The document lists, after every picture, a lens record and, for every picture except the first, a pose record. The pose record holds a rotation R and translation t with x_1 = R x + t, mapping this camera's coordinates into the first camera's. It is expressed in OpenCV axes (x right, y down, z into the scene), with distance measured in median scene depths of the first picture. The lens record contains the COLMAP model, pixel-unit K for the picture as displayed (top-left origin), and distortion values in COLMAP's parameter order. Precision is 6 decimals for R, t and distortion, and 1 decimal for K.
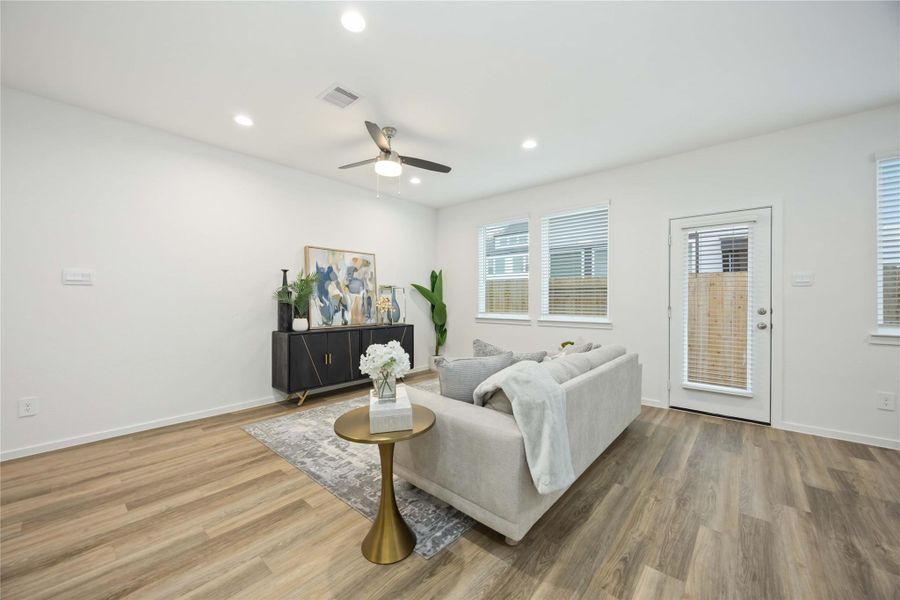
lens RADIAL K [[344.5, 0, 447.6], [0, 344.5, 300.3], [0, 0, 1]] dist [-0.002764, -0.000312]
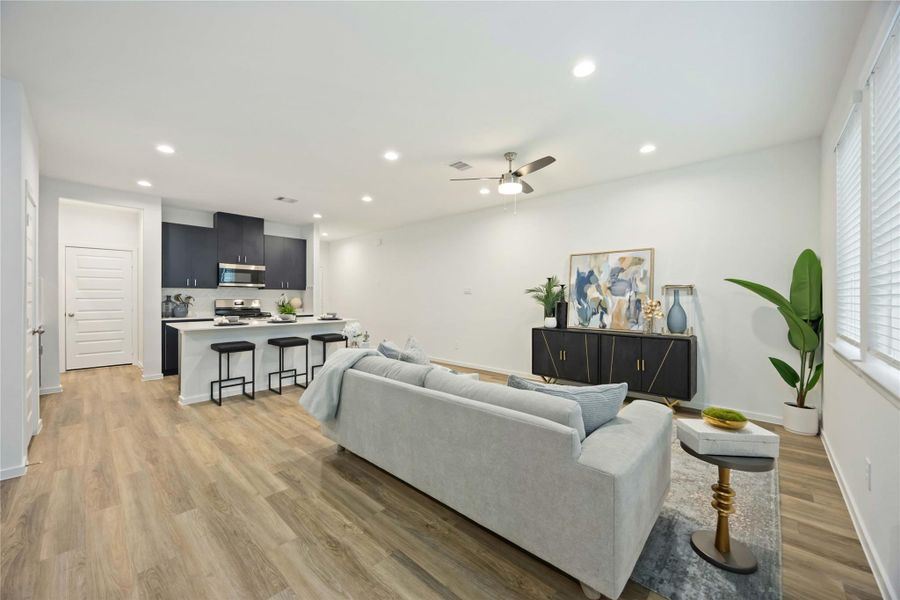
lens RADIAL K [[344.5, 0, 447.5], [0, 344.5, 294.4], [0, 0, 1]] dist [-0.002764, -0.000312]
pose [[-0.029826, -0.006517, -0.999534, 0.940803], [-0.007563, 0.999952, -0.006294, -0.020619], [0.999526, 0.007372, -0.029874, 0.798765]]
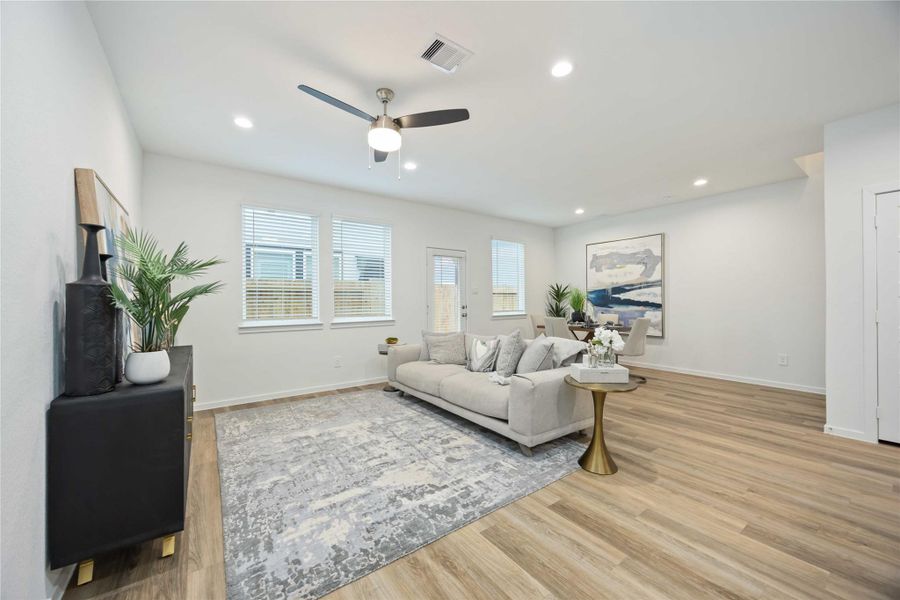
lens RADIAL K [[344.5, 0, 450.1], [0, 344.5, 299.7], [0, 0, 1]] dist [-0.002764, -0.000312]
pose [[0.218062, -0.000064, 0.975935, -0.890637], [0.011469, 0.999931, -0.002497, -0.003616], [-0.975868, 0.011737, 0.218048, 0.656144]]
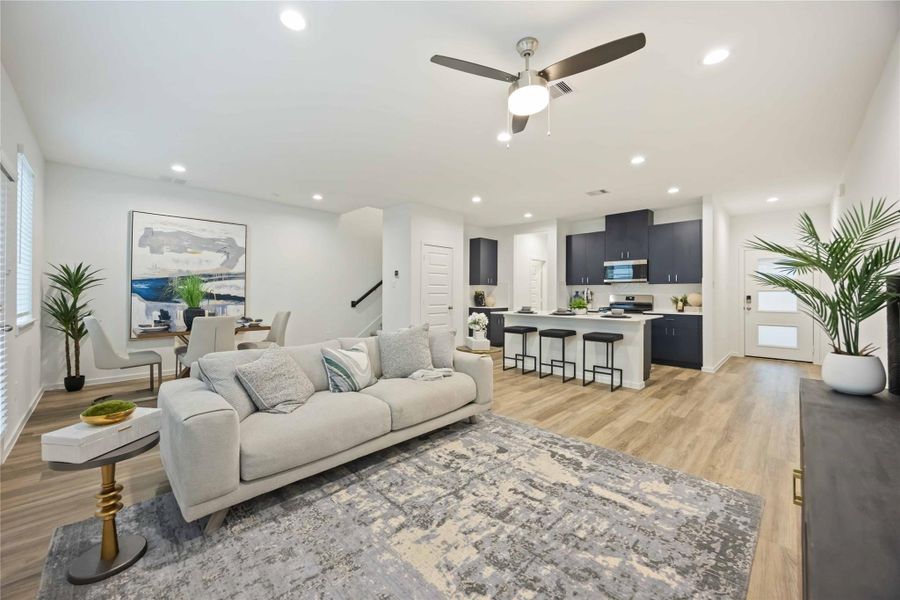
lens RADIAL K [[344.5, 0, 445.1], [0, 344.5, 291.2], [0, 0, 1]] dist [-0.002764, -0.000312]
pose [[-0.997592, -0.005544, 0.069133, -0.057588], [-0.005652, 0.999983, -0.001369, -0.007196], [-0.069124, -0.001757, -0.997607, 1.617987]]
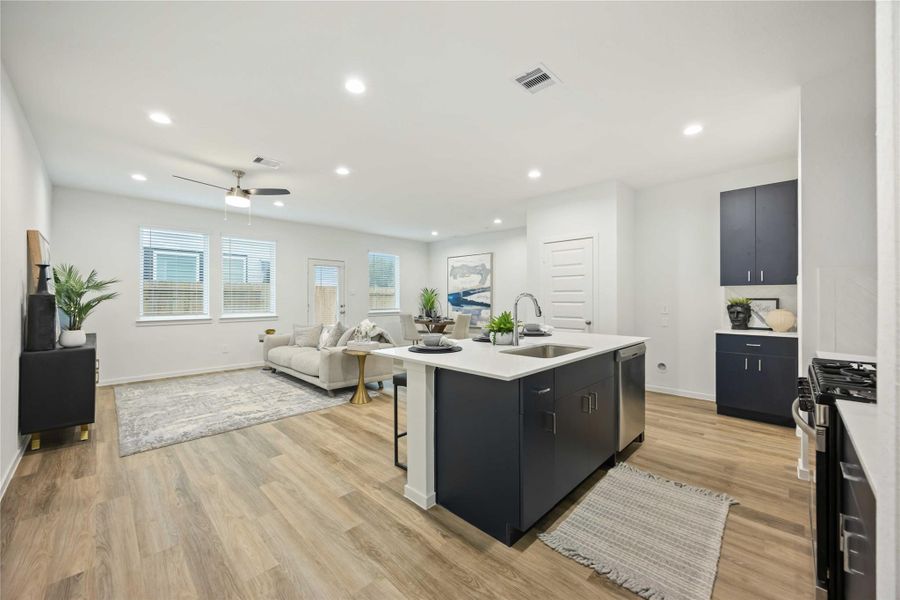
lens RADIAL K [[344.5, 0, 451.4], [0, 344.5, 297.3], [0, 0, 1]] dist [-0.002764, -0.000312]
pose [[0.051263, 0.002347, 0.998682, -1.361190], [0.004430, 0.999987, -0.002578, -0.016974], [-0.998675, 0.004556, 0.051252, 0.136293]]
